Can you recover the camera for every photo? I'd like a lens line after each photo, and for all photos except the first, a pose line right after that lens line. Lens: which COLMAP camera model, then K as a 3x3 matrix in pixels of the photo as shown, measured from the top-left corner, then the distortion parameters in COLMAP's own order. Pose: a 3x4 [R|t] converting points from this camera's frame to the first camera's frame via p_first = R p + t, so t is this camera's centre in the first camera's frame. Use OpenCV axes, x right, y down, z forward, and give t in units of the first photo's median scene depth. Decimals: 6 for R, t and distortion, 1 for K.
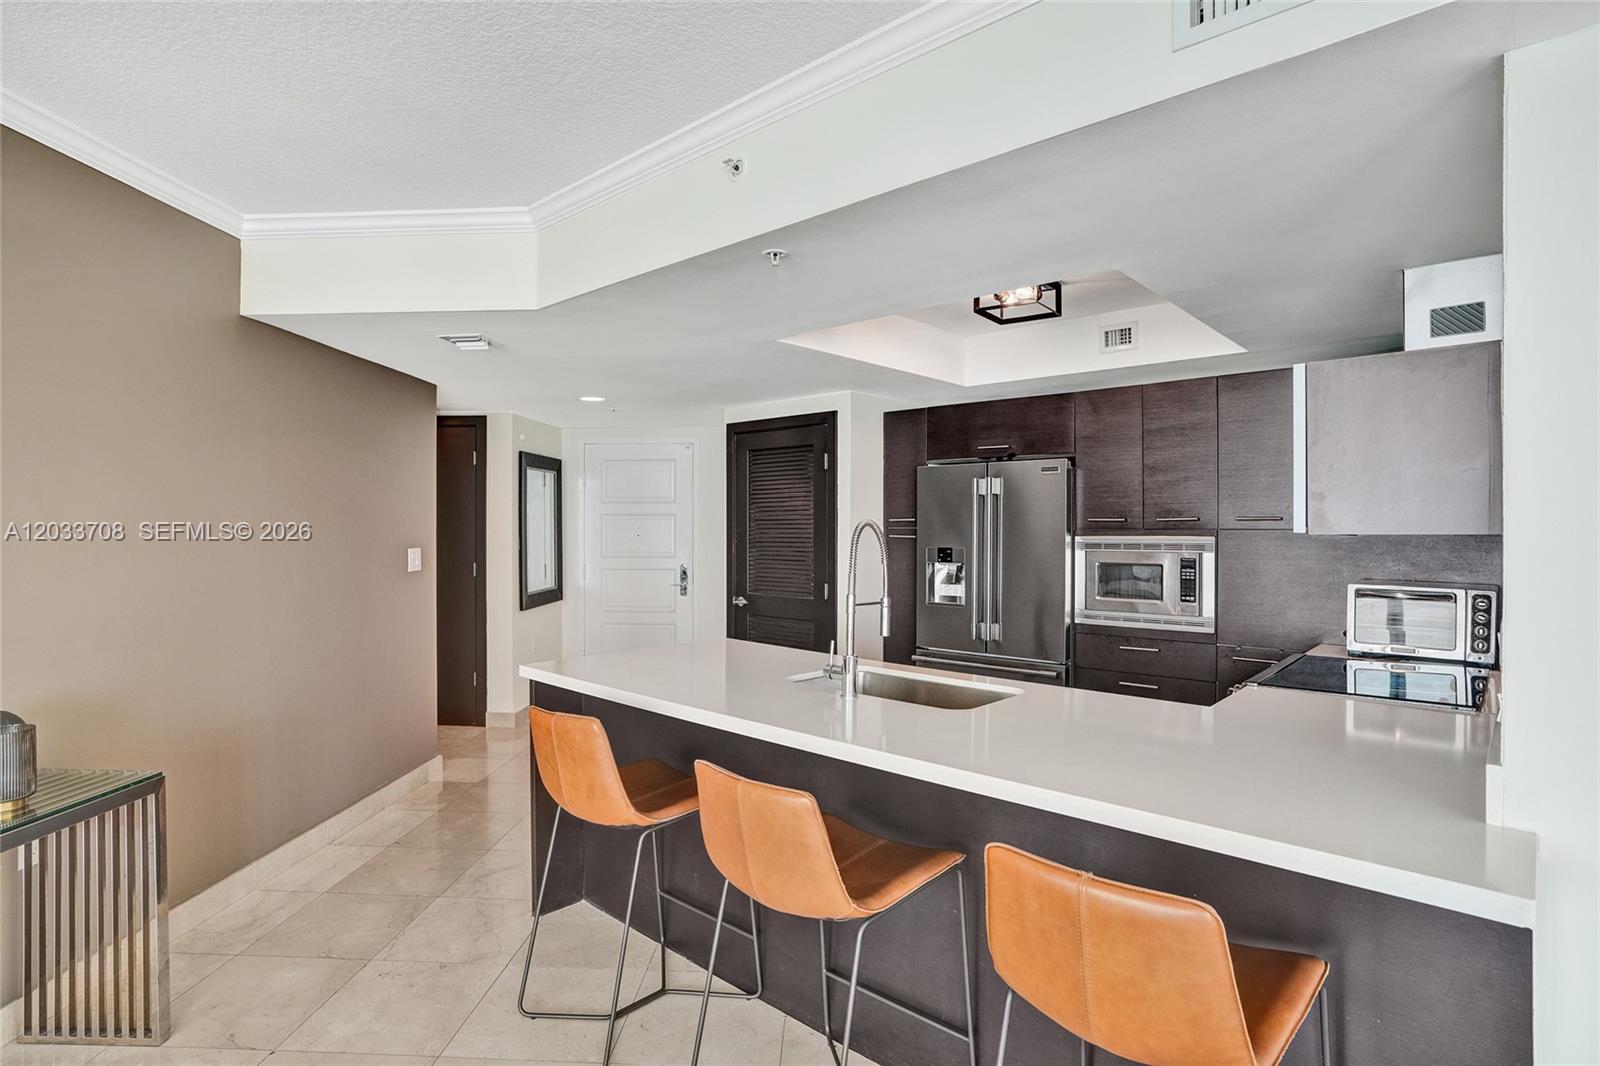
lens RADIAL K [[860.1, 0, 800.0], [0, 860.1, 533.0], [0, 0, 1]] dist [-0.000718, -0.000037]
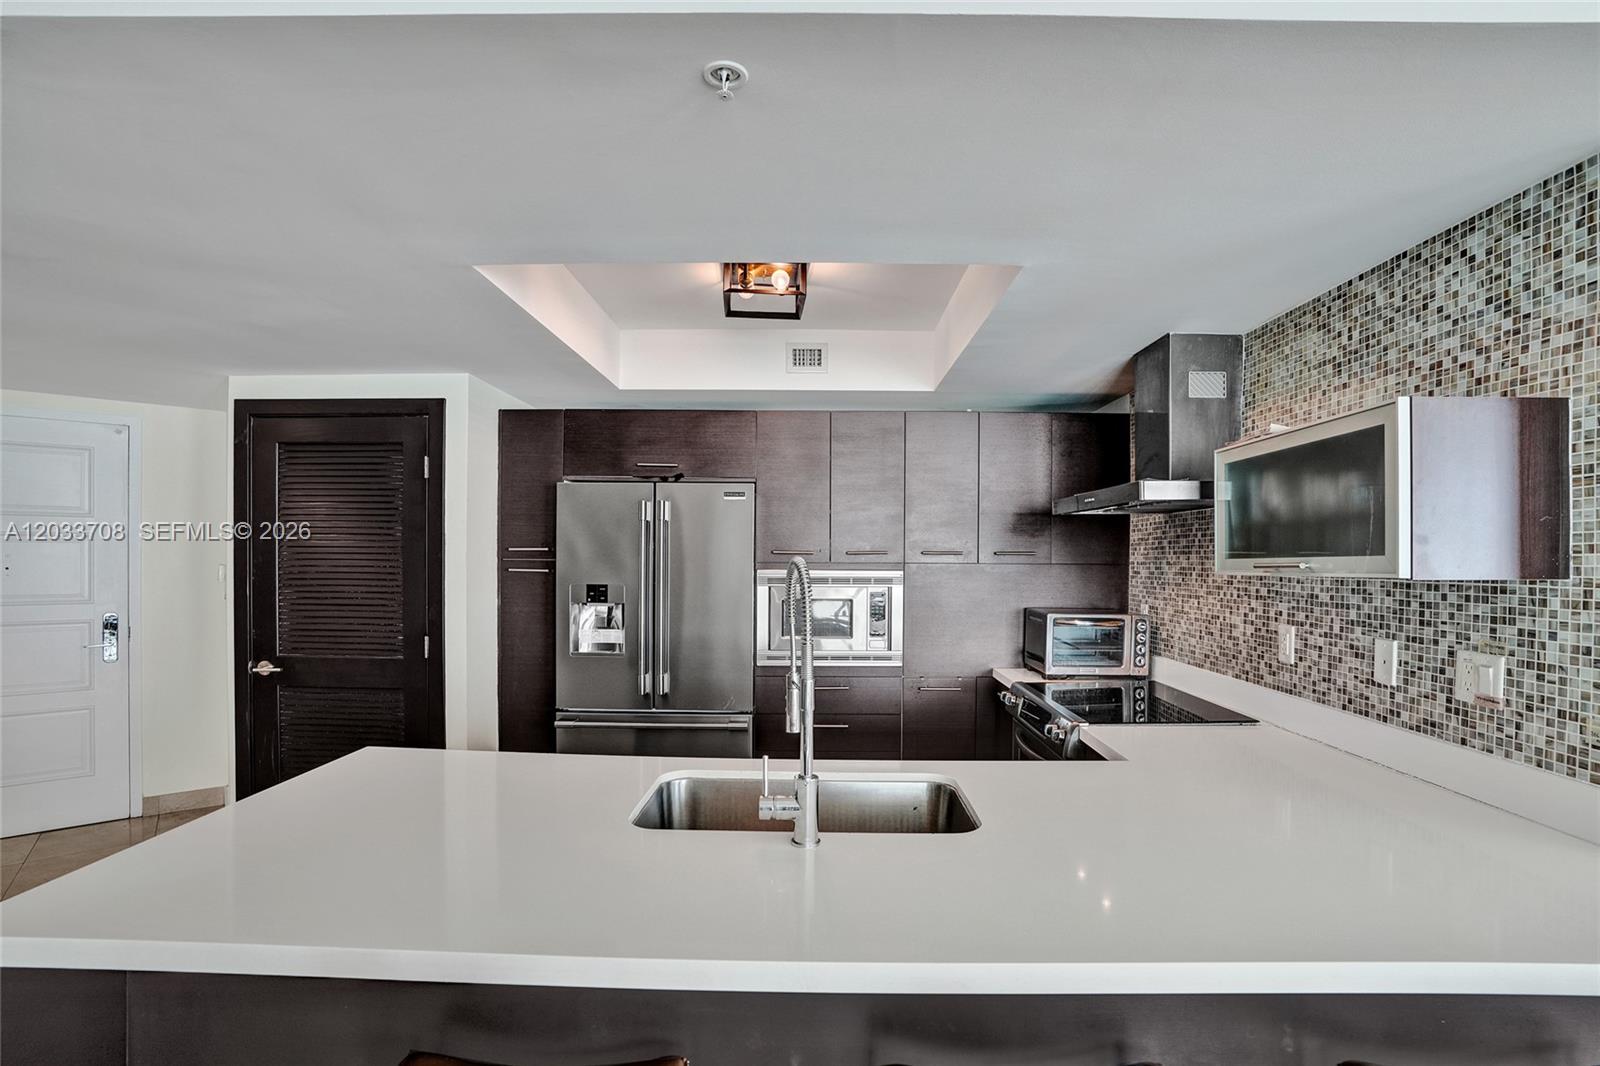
lens RADIAL K [[753.3, 0, 781.4], [0, 753.3, 545.7], [0, 0, 1]] dist [-0.038991, 0.004688]
pose [[0.753576, 0.010036, 0.657284, -0.169467], [-0.001886, 0.999912, -0.013105, -0.010383], [-0.657358, 0.008636, 0.753529, 0.360131]]
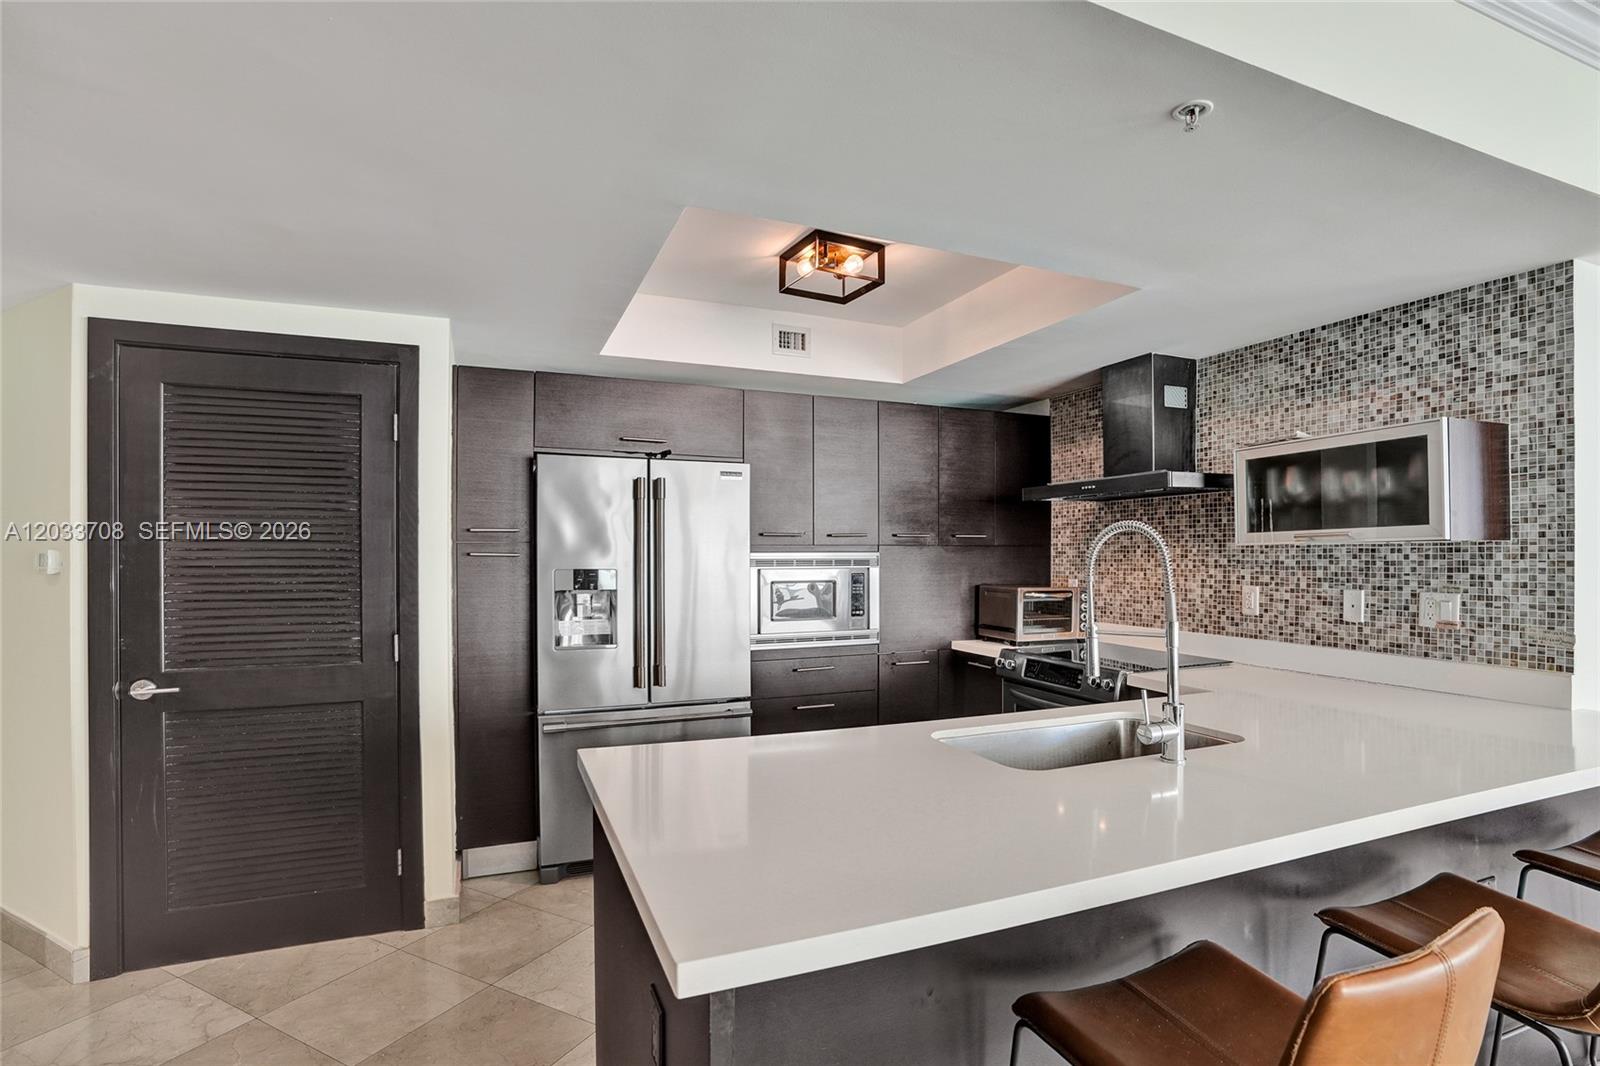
lens RADIAL K [[791.4, 0, 800.0], [0, 791.4, 533.0], [0, 0, 1]] dist [-0.029150, 0.000411]
pose [[0.425256, 0.020747, 0.904835, -0.364460], [0.004405, 0.999678, -0.024992, 0.004047], [-0.905063, 0.014614, 0.425027, 0.564739]]
